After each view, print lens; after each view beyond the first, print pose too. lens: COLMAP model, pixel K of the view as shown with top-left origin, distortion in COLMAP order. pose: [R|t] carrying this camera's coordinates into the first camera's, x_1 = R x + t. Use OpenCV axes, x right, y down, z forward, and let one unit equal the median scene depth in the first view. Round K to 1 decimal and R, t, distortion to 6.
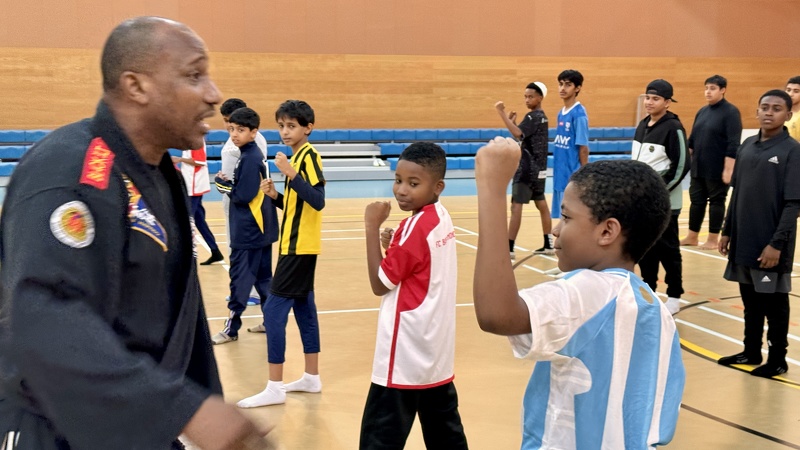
lens RADIAL K [[1026.8, 0, 400.0], [0, 1026.8, 225.0], [0, 0, 1]] dist [0.117221, -0.004379]
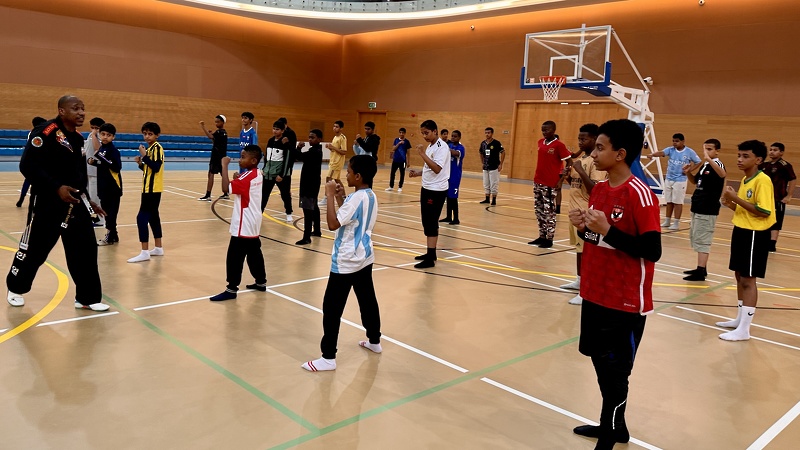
lens RADIAL K [[610.6, 0, 400.0], [0, 610.6, 225.0], [0, 0, 1]] dist [-0.039925, -0.007460]
pose [[0.849709, -0.031445, 0.526313, -0.252802], [0.004447, 0.998612, 0.052483, 0.024043], [-0.527233, -0.042255, 0.848669, -0.288888]]
